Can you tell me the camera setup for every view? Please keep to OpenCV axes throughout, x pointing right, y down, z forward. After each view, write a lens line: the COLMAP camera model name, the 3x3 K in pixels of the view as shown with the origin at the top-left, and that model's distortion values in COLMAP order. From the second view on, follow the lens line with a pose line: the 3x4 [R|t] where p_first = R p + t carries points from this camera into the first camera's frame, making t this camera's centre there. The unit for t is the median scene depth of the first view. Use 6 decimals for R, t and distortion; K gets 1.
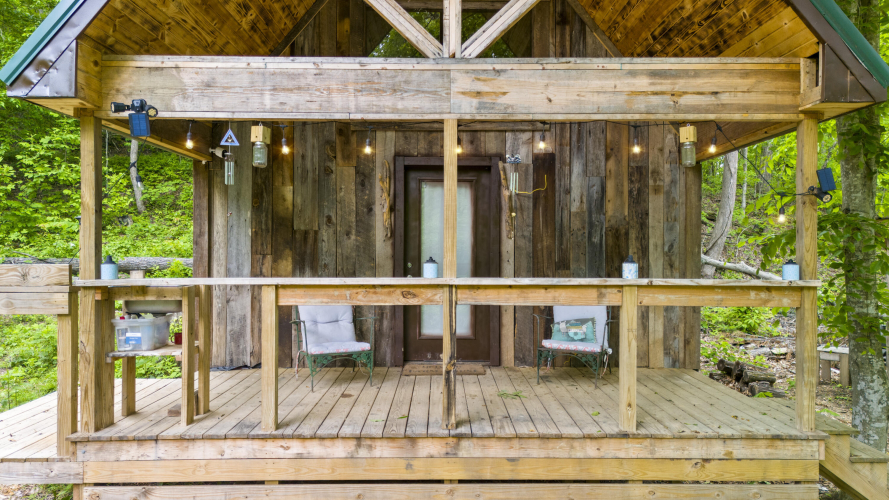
lens RADIAL K [[640.1, 0, 444.5], [0, 640.1, 250.0], [0, 0, 1]] dist [-0.000412, -0.002924]
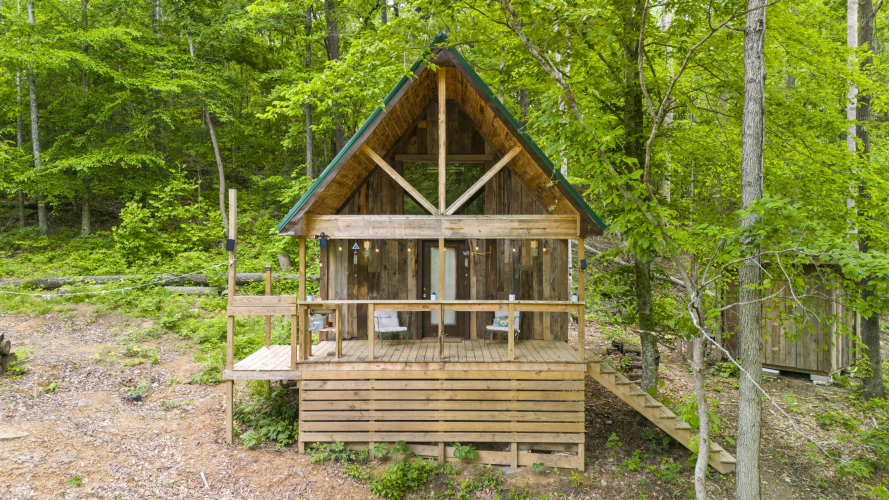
lens RADIAL K [[635.4, 0, 444.8], [0, 635.4, 233.5], [0, 0, 1]] dist [0.000764, -0.000162]
pose [[0.999839, -0.002376, -0.017759, 0.067517], [0.002050, 0.999830, -0.018344, -0.175886], [0.017800, 0.018304, 0.999674, -1.533660]]
